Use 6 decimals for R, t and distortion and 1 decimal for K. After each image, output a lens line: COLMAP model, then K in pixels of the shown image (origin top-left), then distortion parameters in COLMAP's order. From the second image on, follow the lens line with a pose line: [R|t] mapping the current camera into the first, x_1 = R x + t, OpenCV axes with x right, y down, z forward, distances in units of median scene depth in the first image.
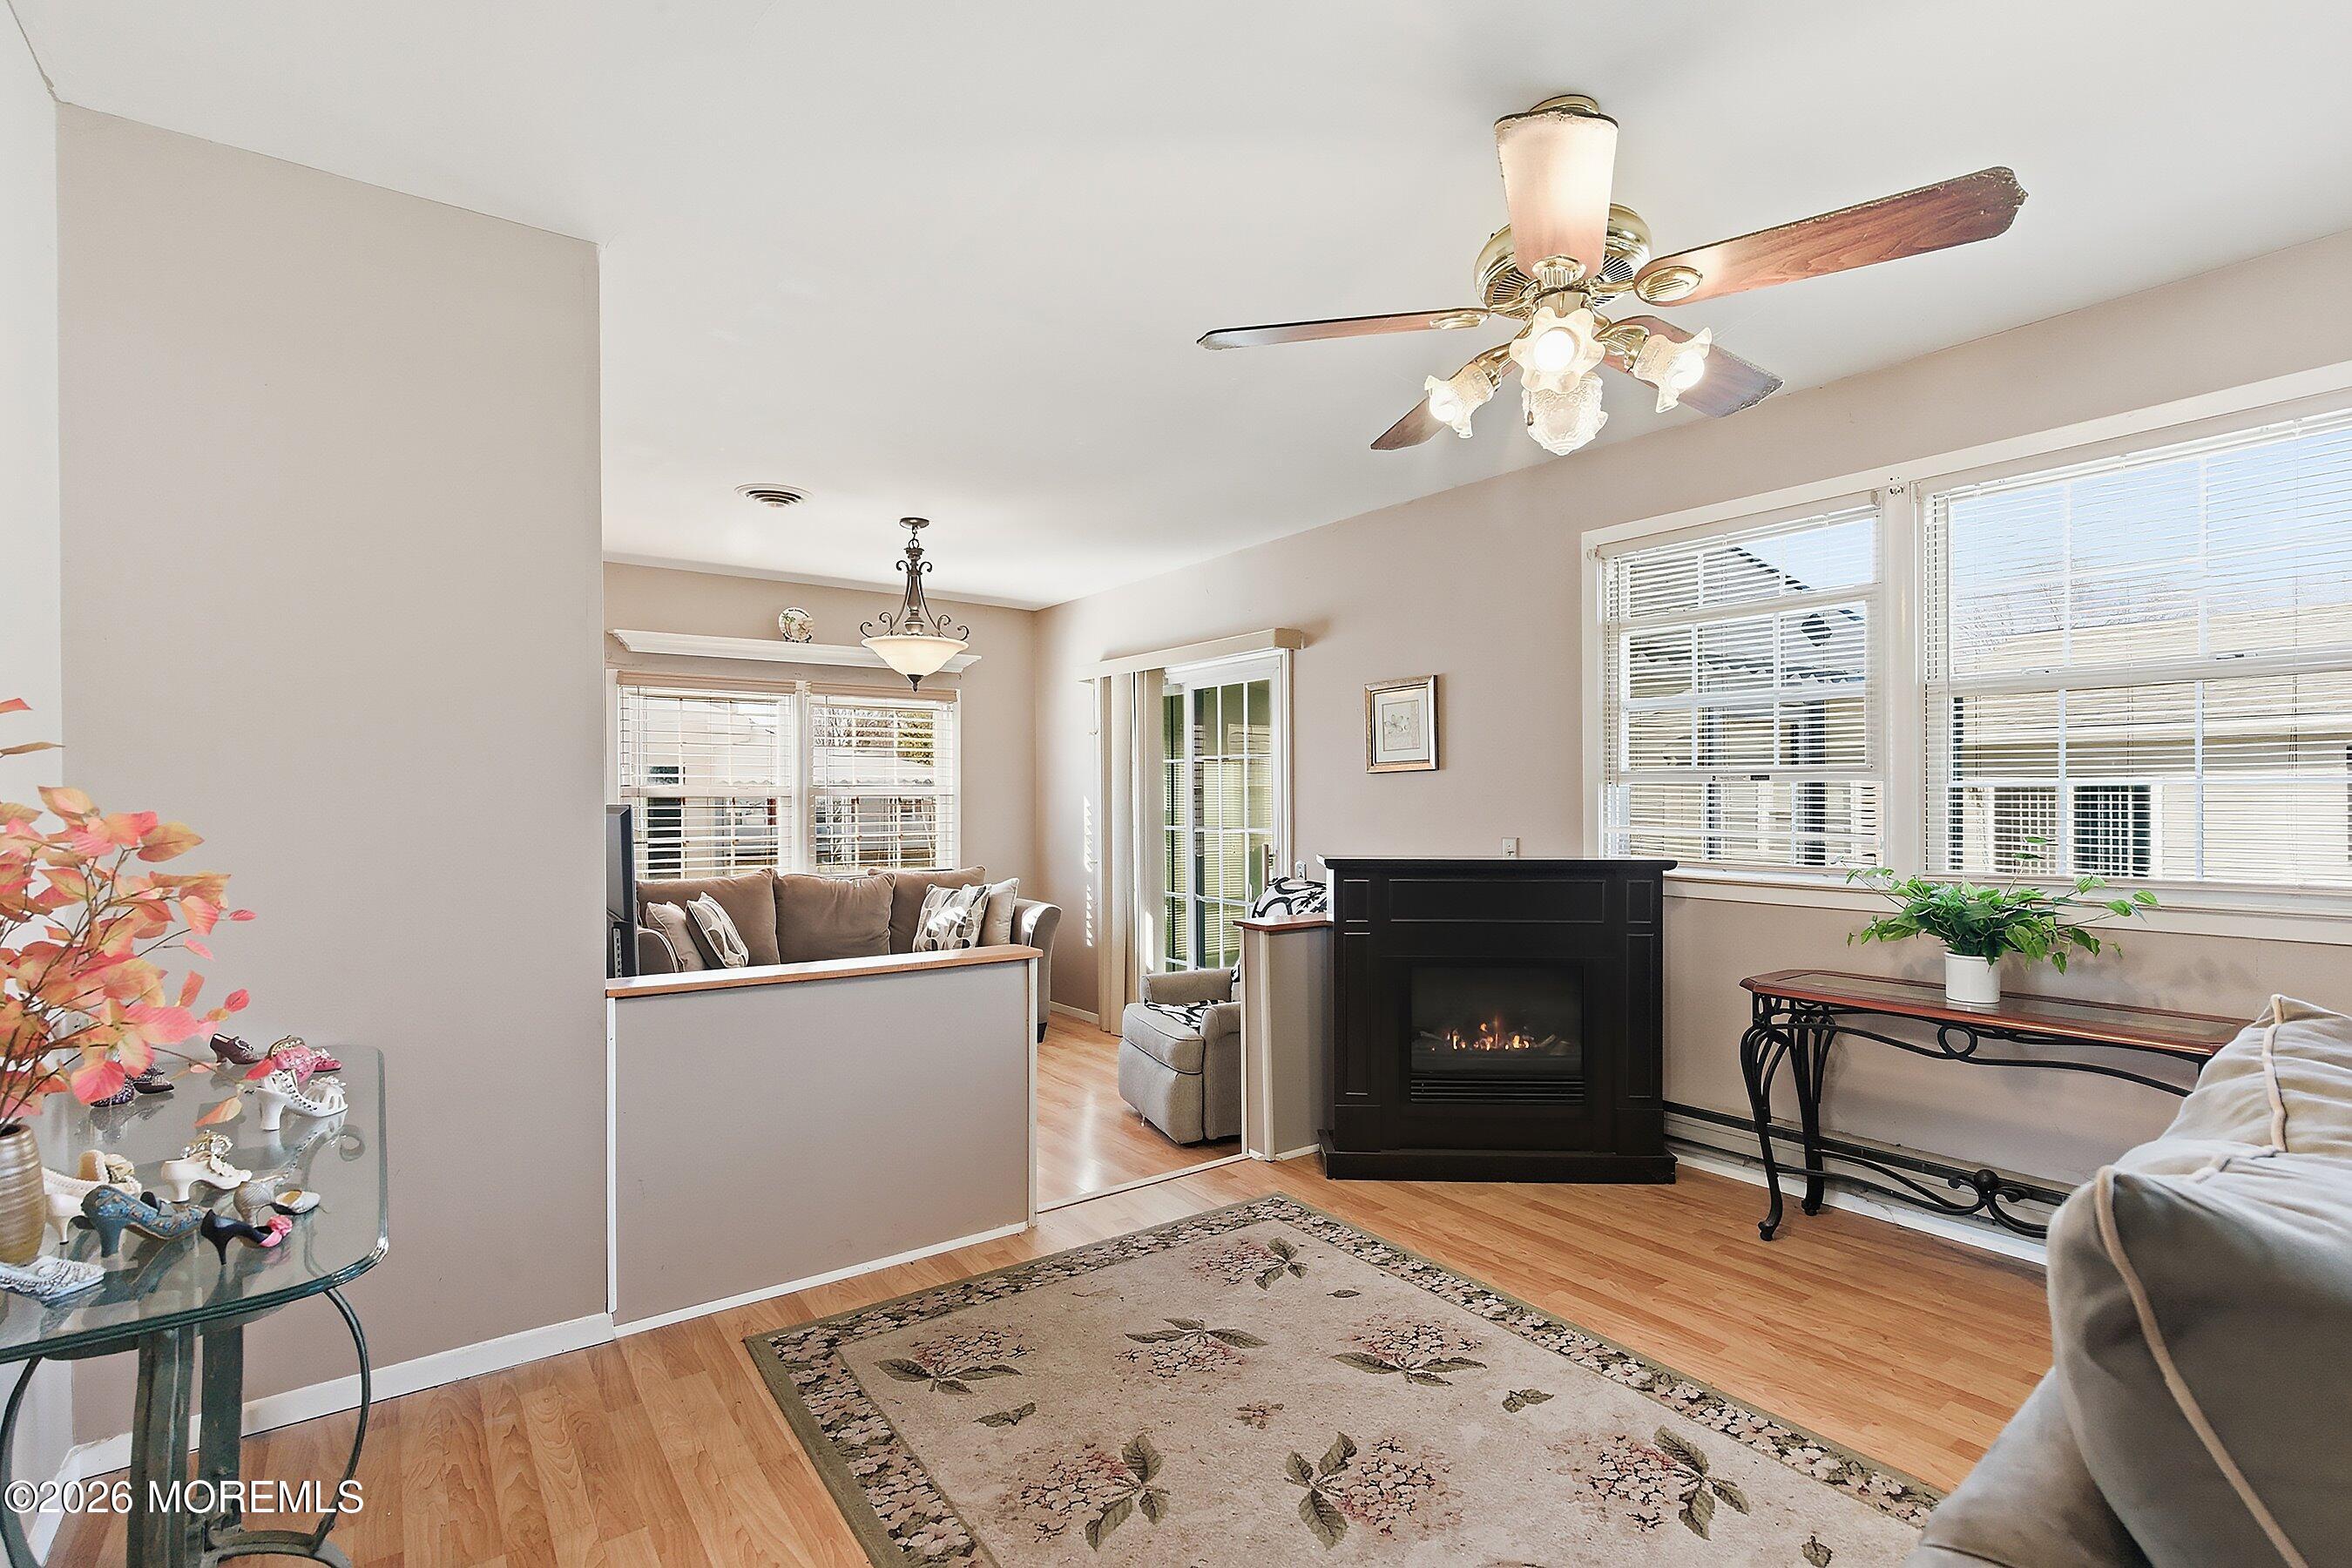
lens RADIAL K [[1076.5, 0, 1177.1], [0, 1076.5, 803.1], [0, 0, 1]] dist [-0.002949, -0.000154]
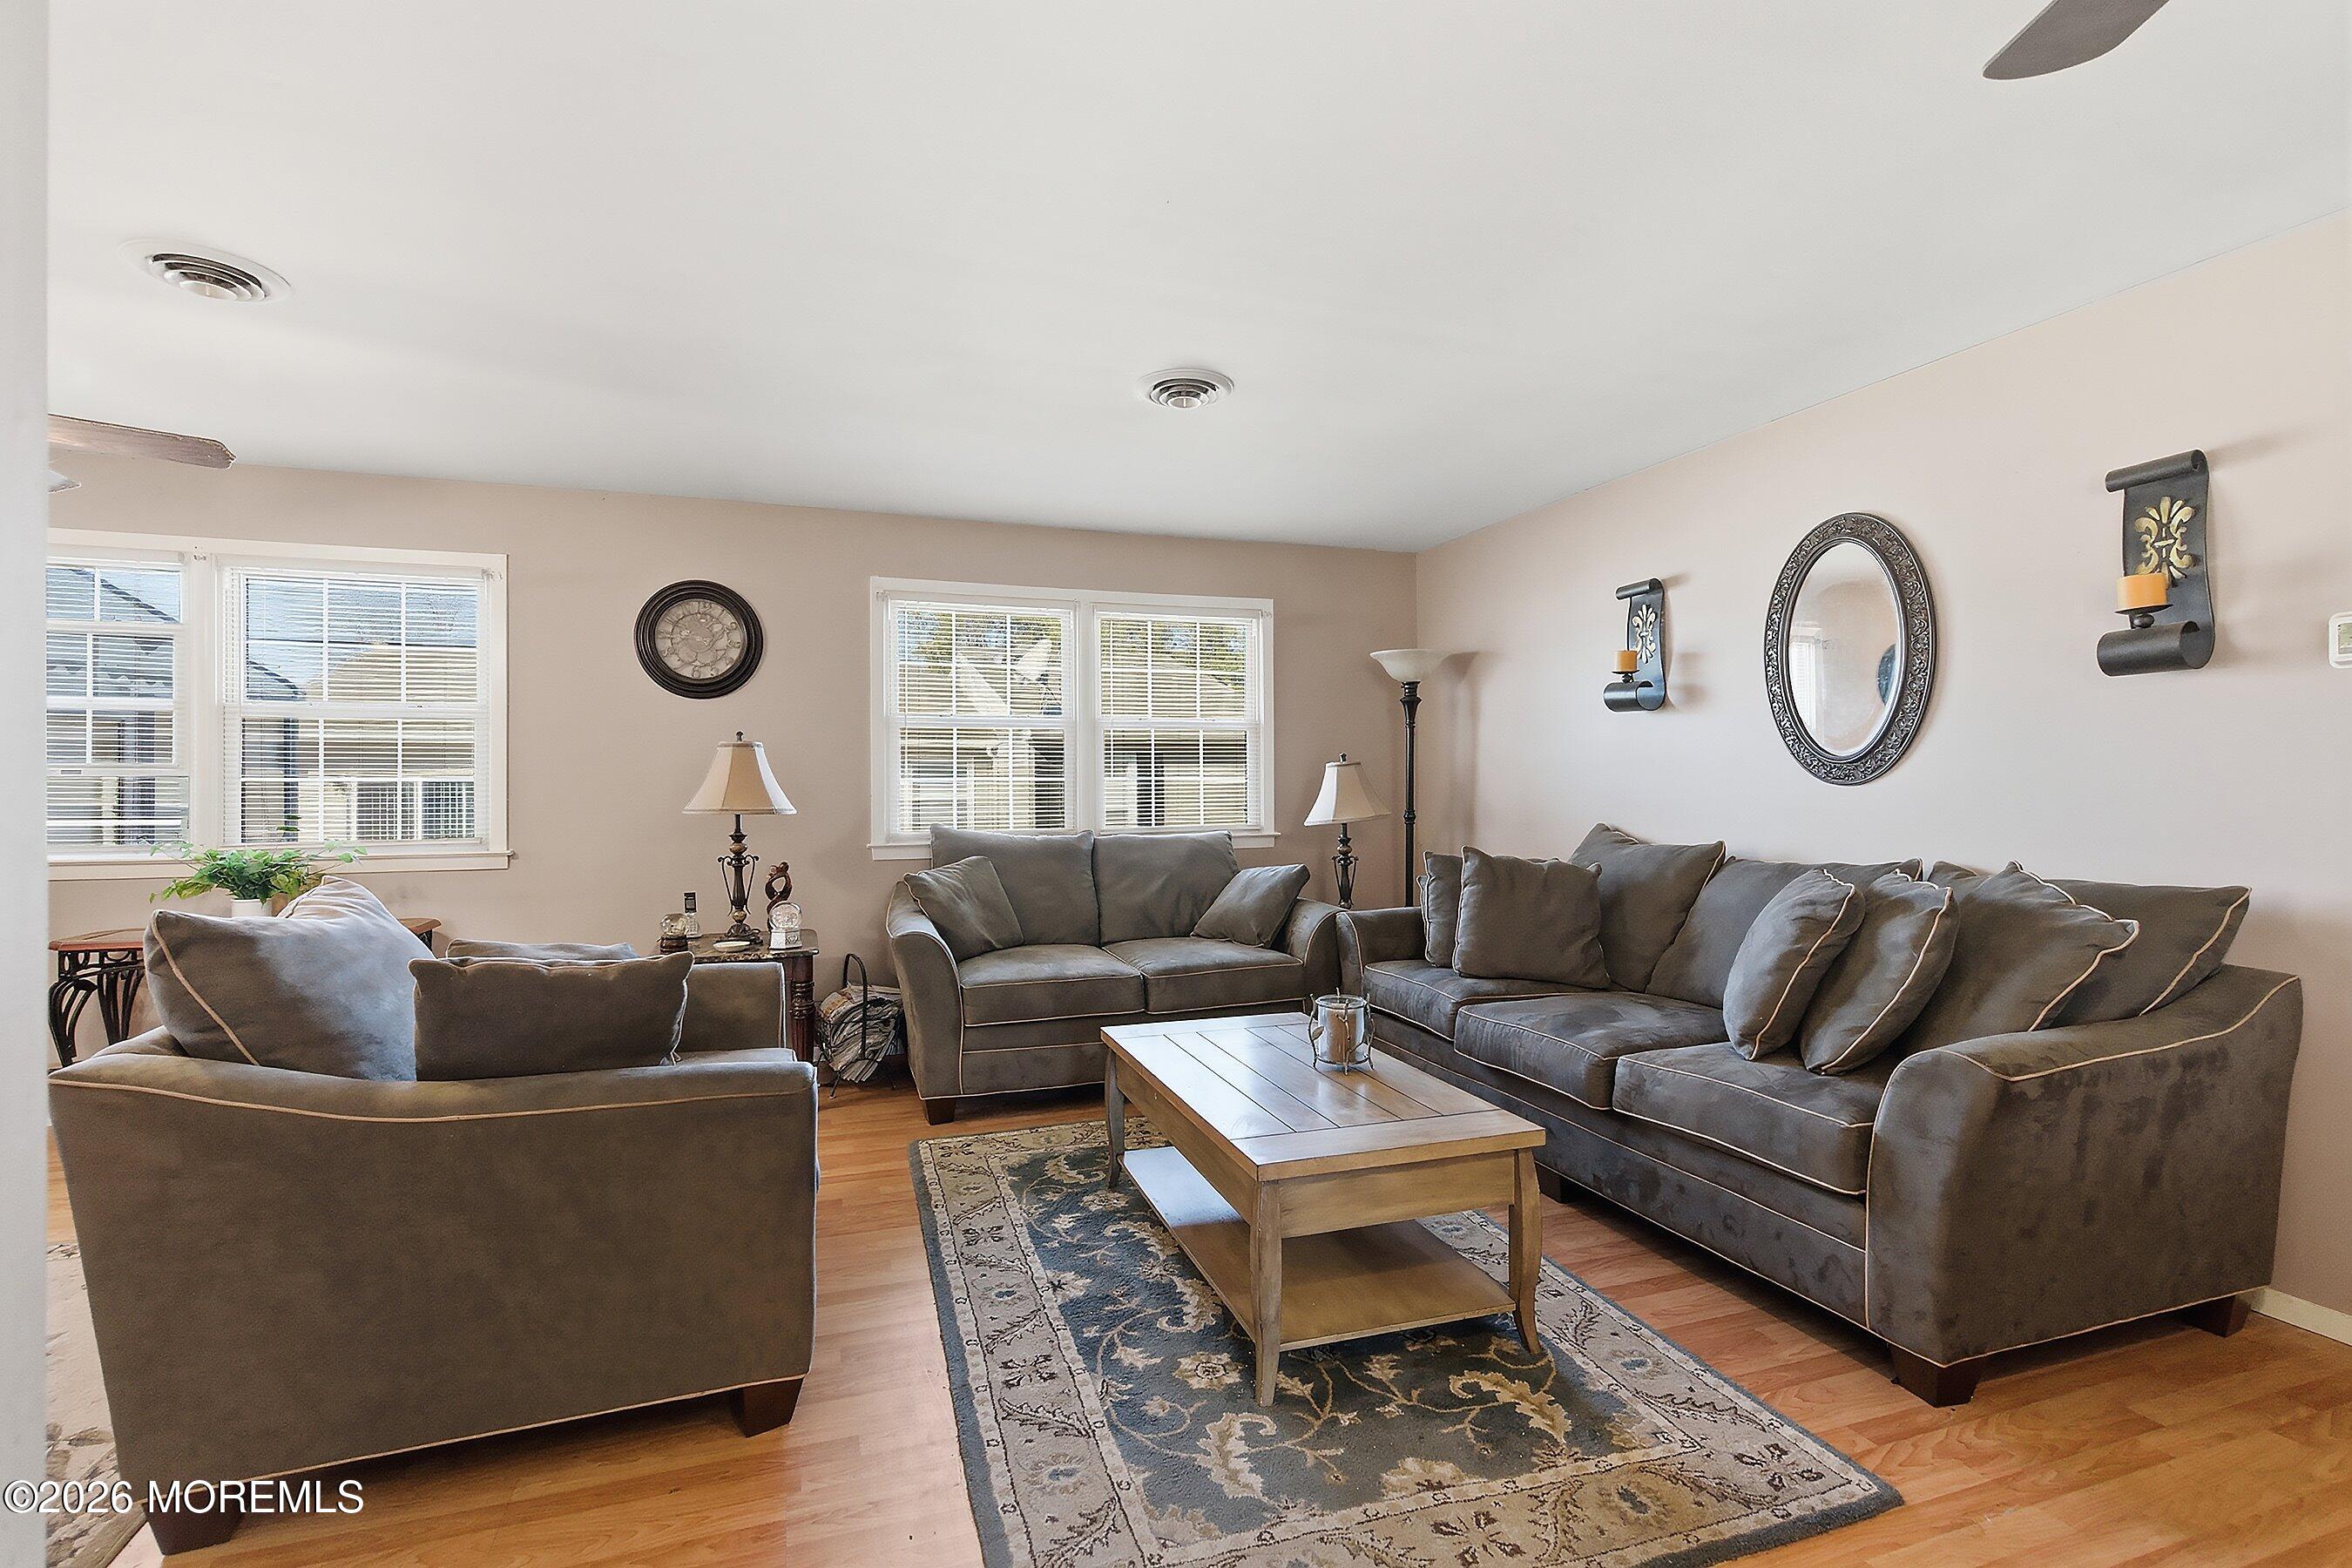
lens RADIAL K [[1065.1, 0, 1165.8], [0, 1065.1, 788.8], [0, 0, 1]] dist [-0.000937, -0.000007]
pose [[0.293785, 0.002785, 0.955868, -0.144820], [0.006479, 0.999967, -0.004905, 0.005151], [-0.955850, 0.007634, 0.293757, -0.325235]]
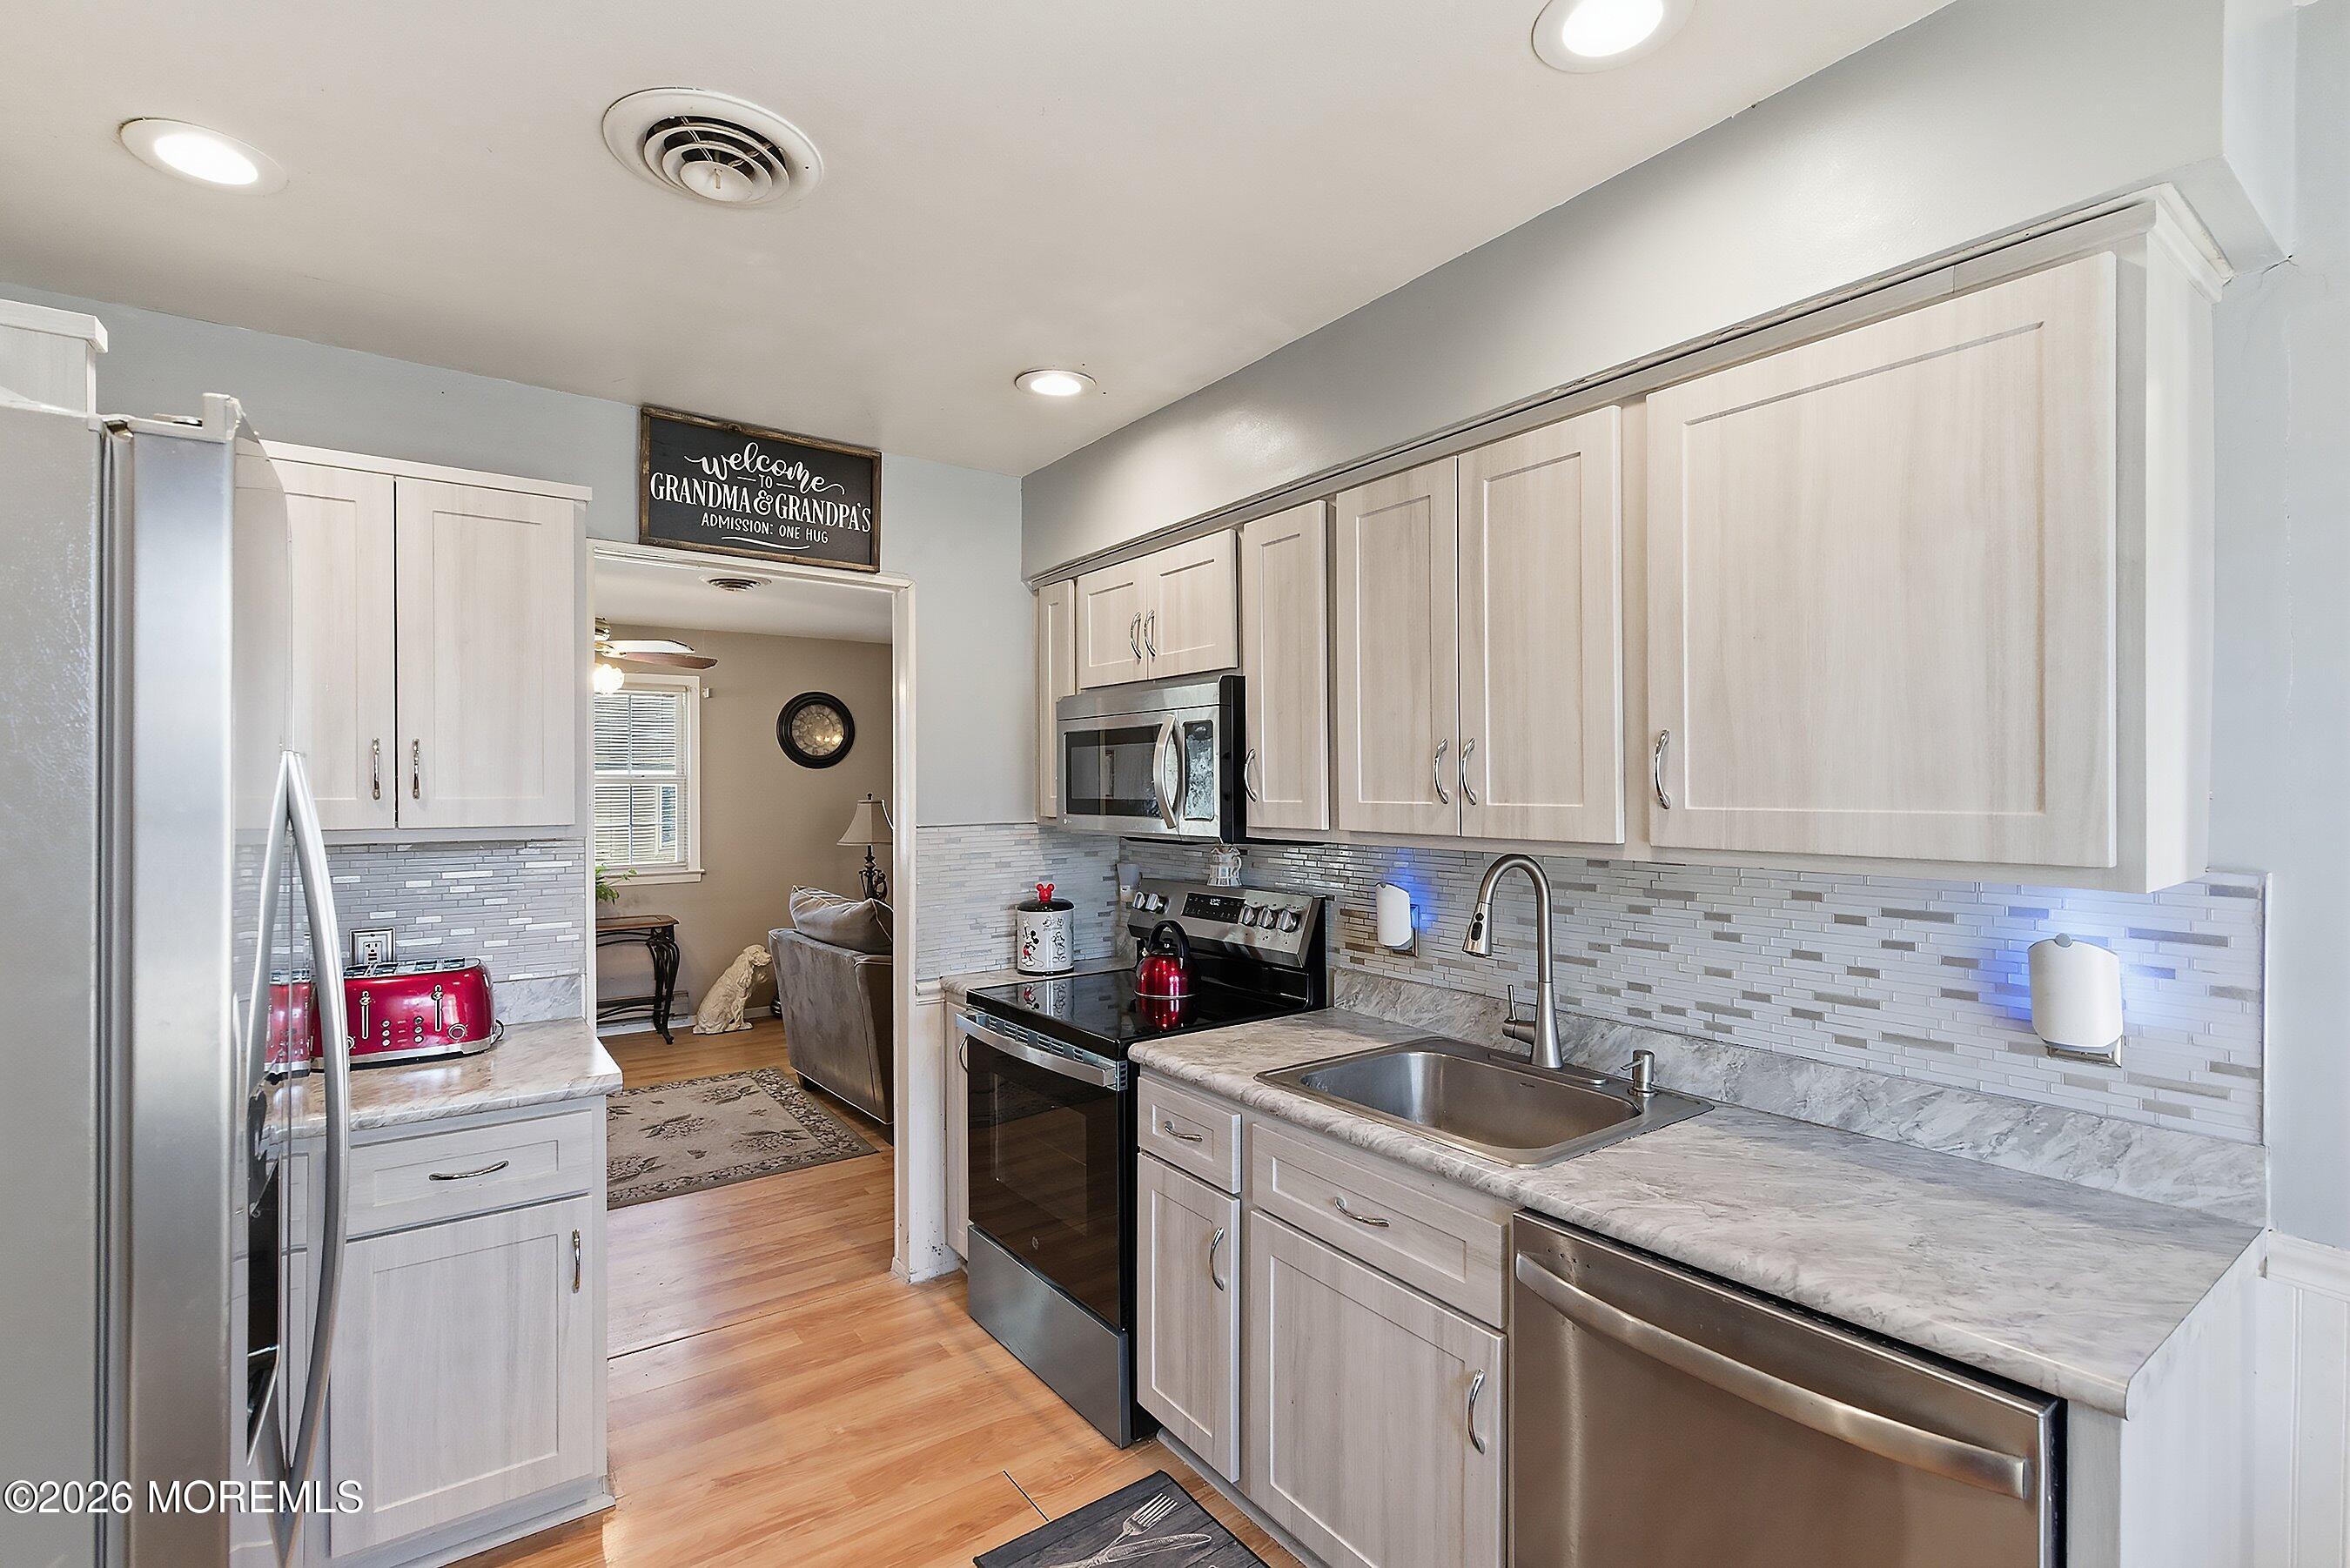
lens RADIAL K [[1060.7, 0, 1175.0], [0, 1060.7, 784.0], [0, 0, 1]] dist [0.001083, -0.000156]
pose [[0.002825, 0.005407, 0.999981, -0.818219], [0.005362, 0.999971, -0.005422, -0.050192], [-0.999982, 0.005378, 0.002796, -0.148277]]
